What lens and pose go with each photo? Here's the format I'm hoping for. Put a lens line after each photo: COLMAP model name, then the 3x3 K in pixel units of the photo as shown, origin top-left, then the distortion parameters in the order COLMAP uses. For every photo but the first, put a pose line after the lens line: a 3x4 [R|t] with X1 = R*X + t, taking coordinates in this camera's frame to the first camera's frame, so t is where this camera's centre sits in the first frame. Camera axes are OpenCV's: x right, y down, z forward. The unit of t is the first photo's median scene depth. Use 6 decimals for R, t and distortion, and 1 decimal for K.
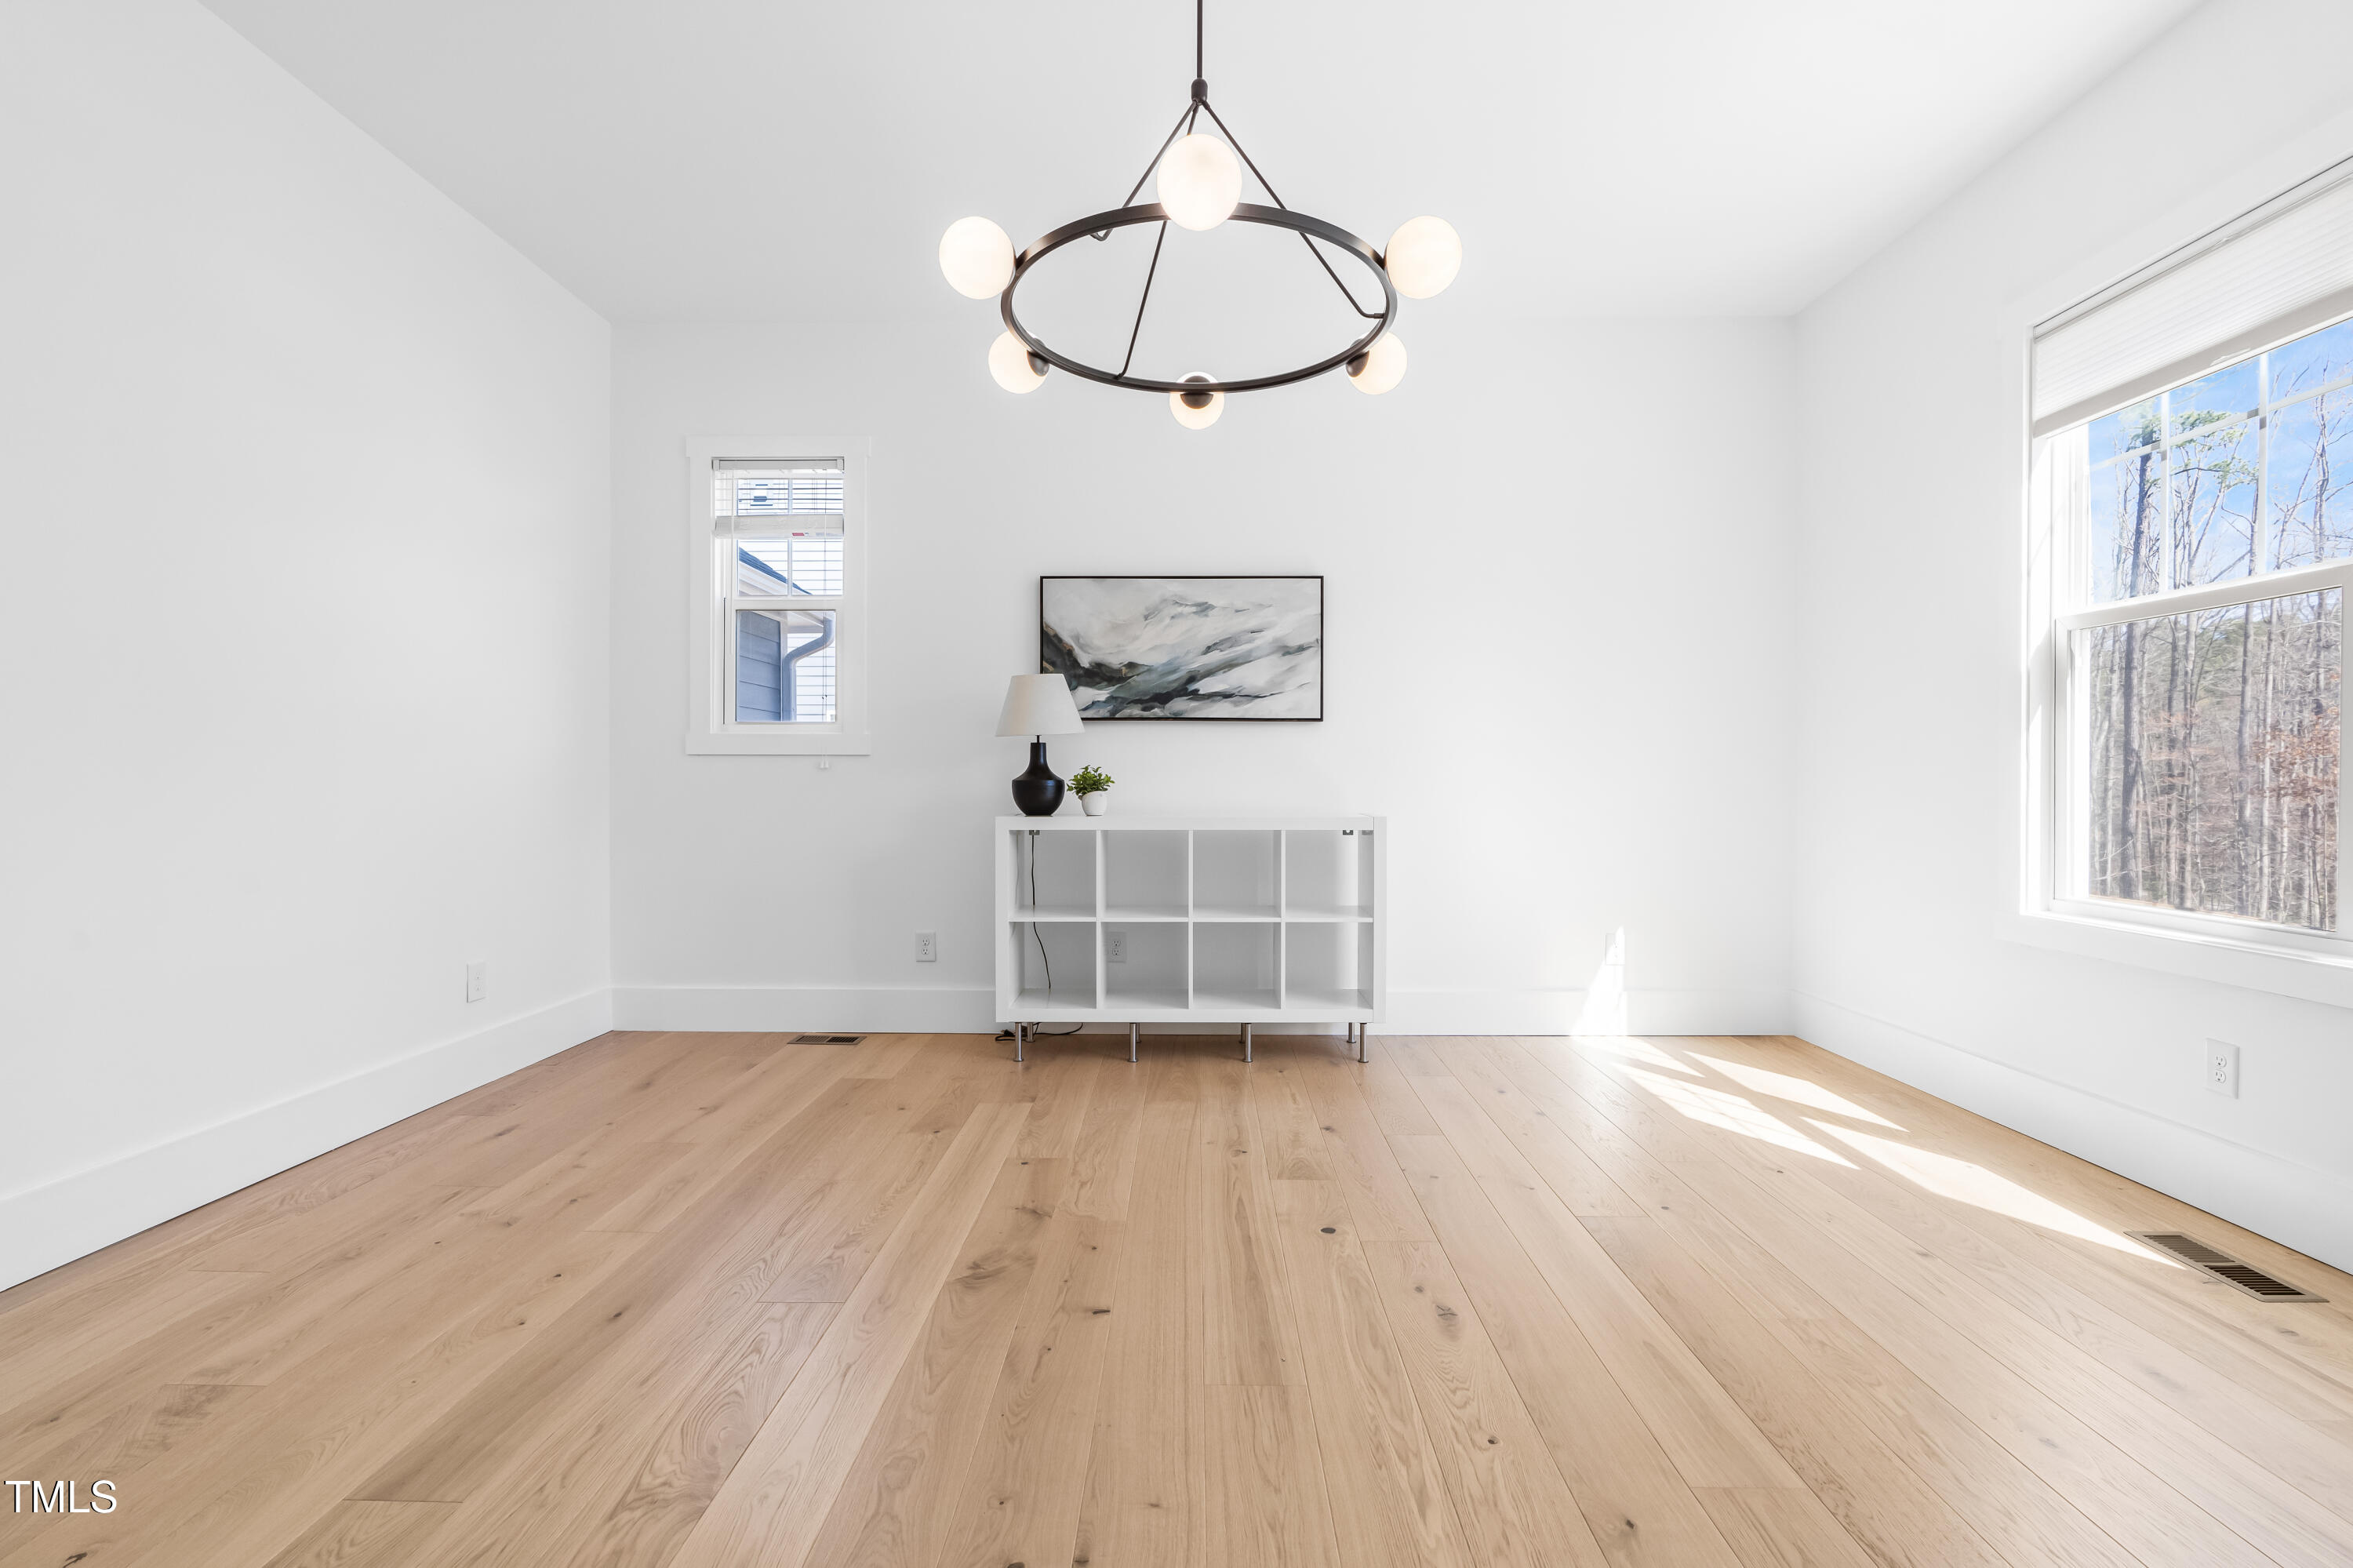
lens RADIAL K [[1077.5, 0, 1171.6], [0, 1077.5, 781.9], [0, 0, 1]] dist [-0.005728, 0.003457]
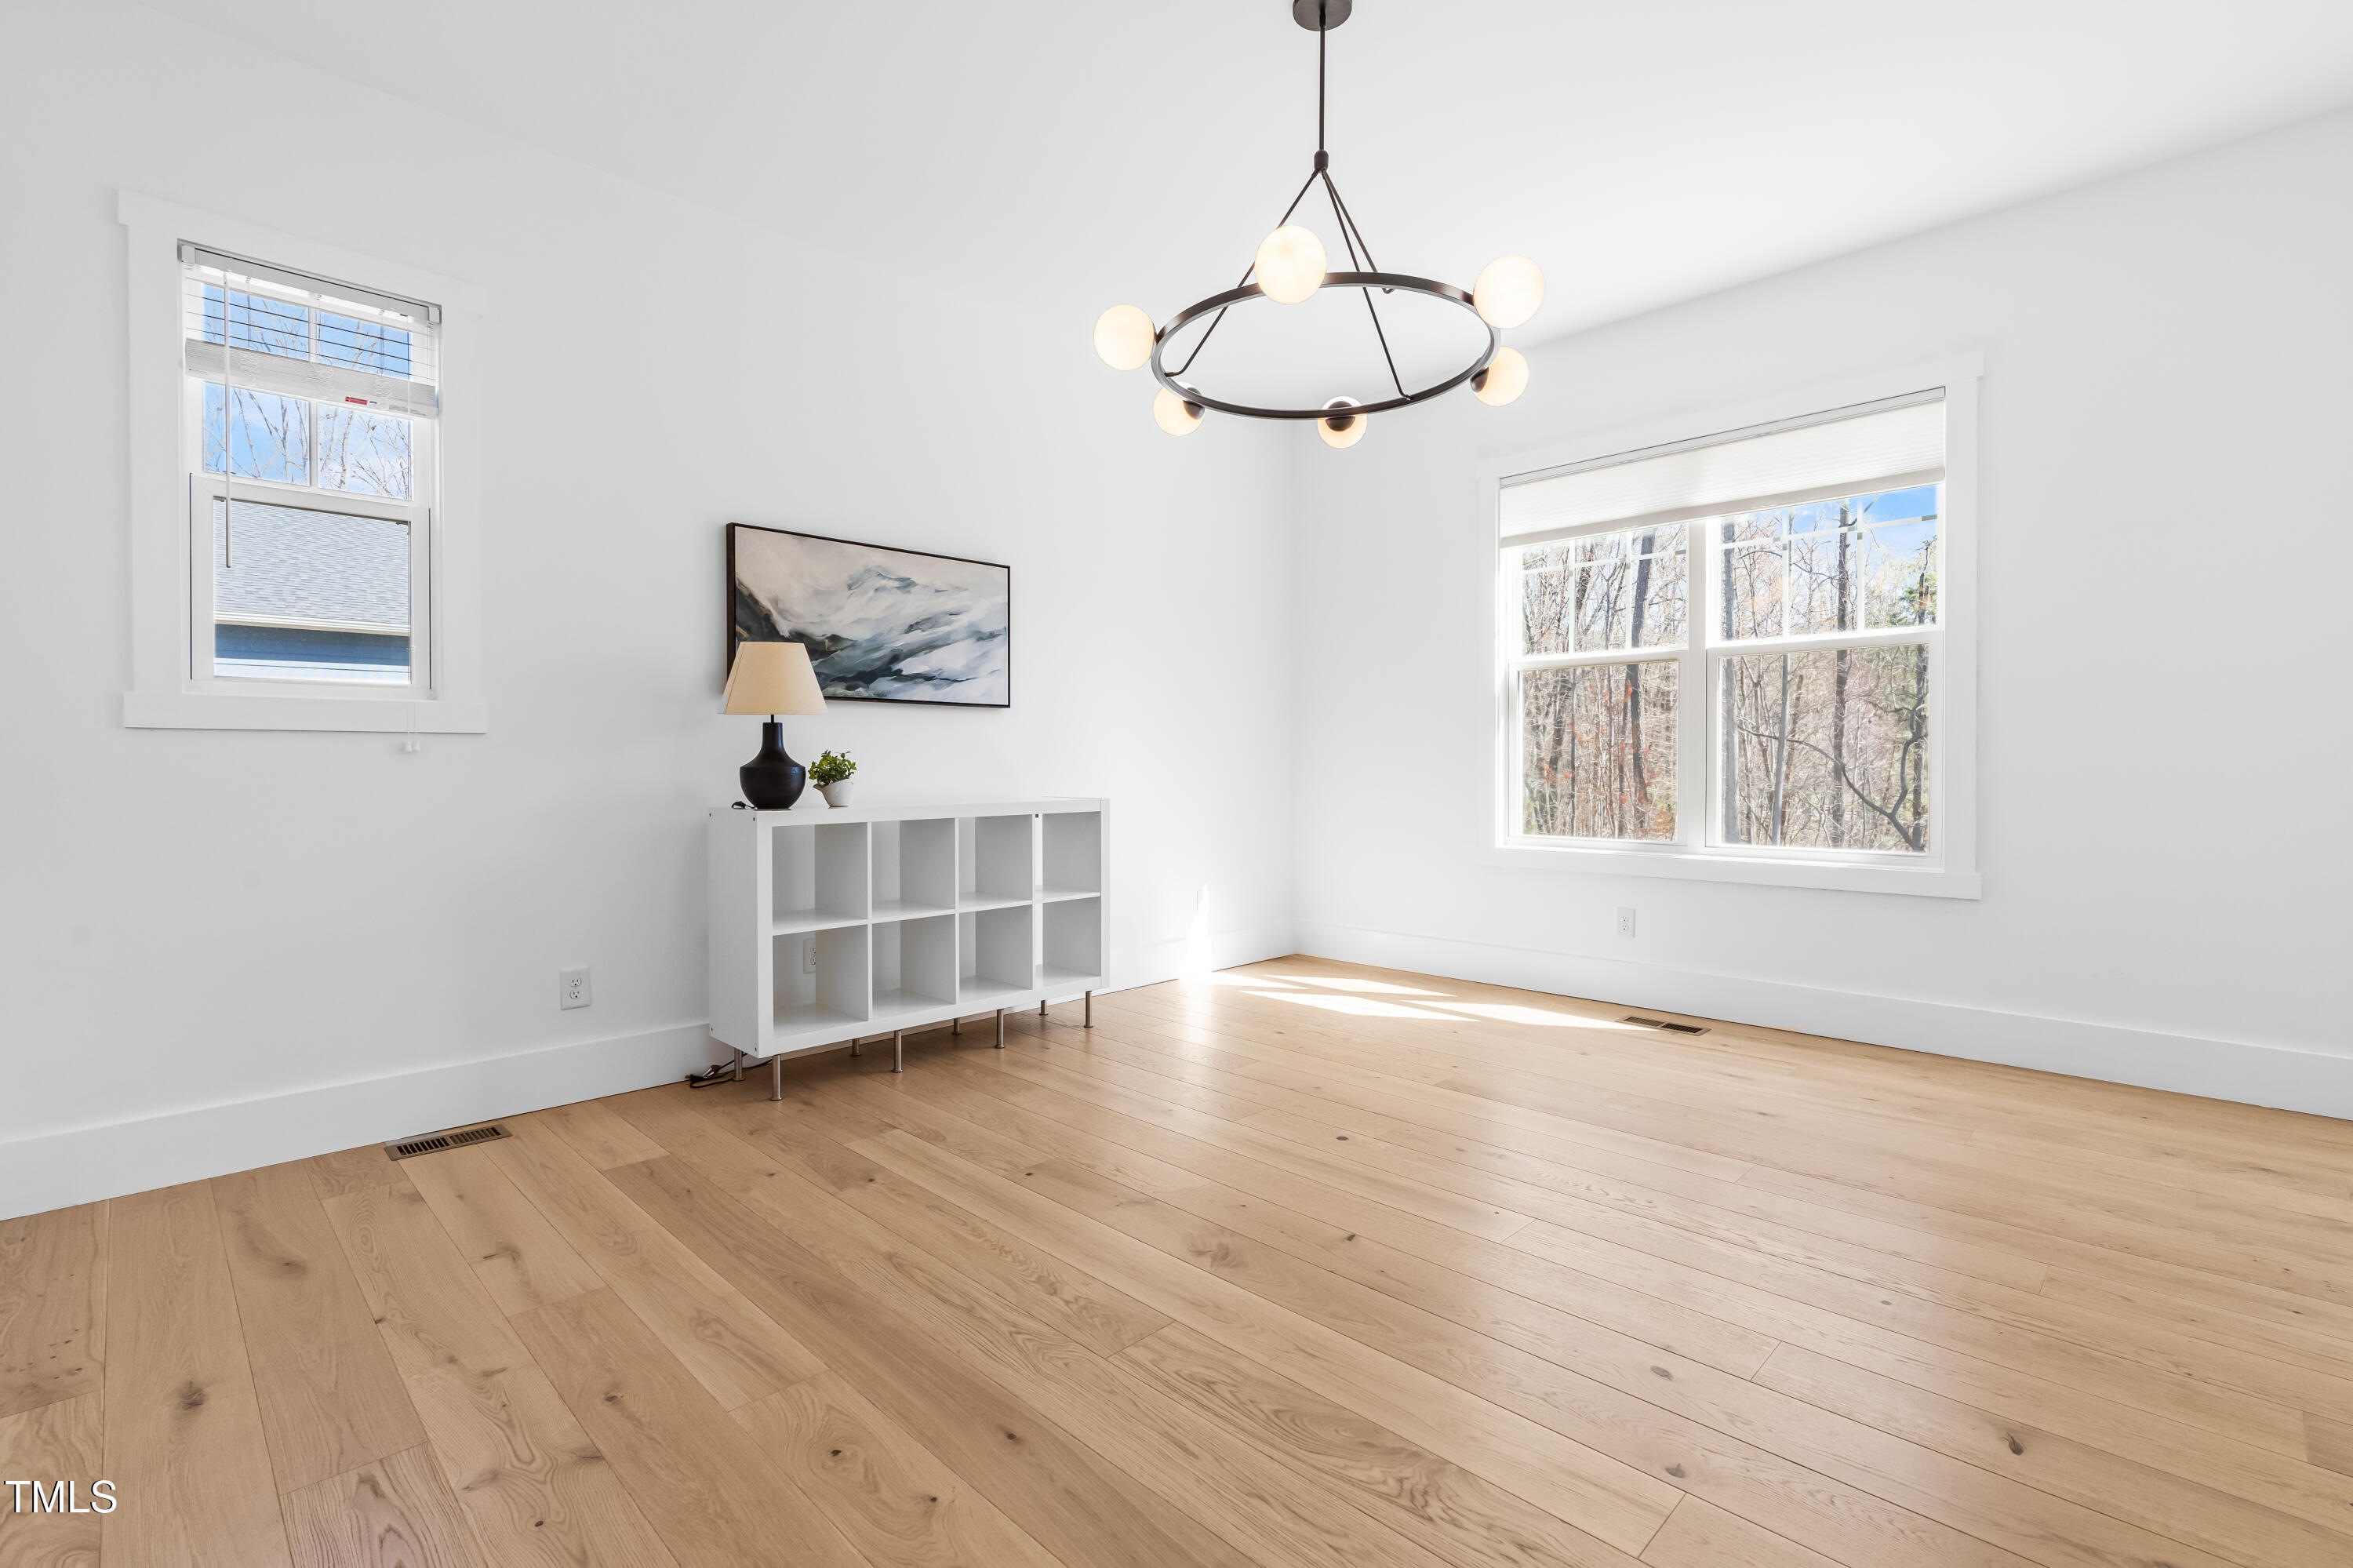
lens RADIAL K [[1077.5, 0, 1184.6], [0, 1077.5, 778.0], [0, 0, 1]] dist [-0.005728, 0.003457]
pose [[0.686301, -0.014149, 0.727180, -0.491755], [0.005543, 0.999883, 0.014224, -0.003398], [-0.727297, -0.005731, 0.686299, 0.174786]]
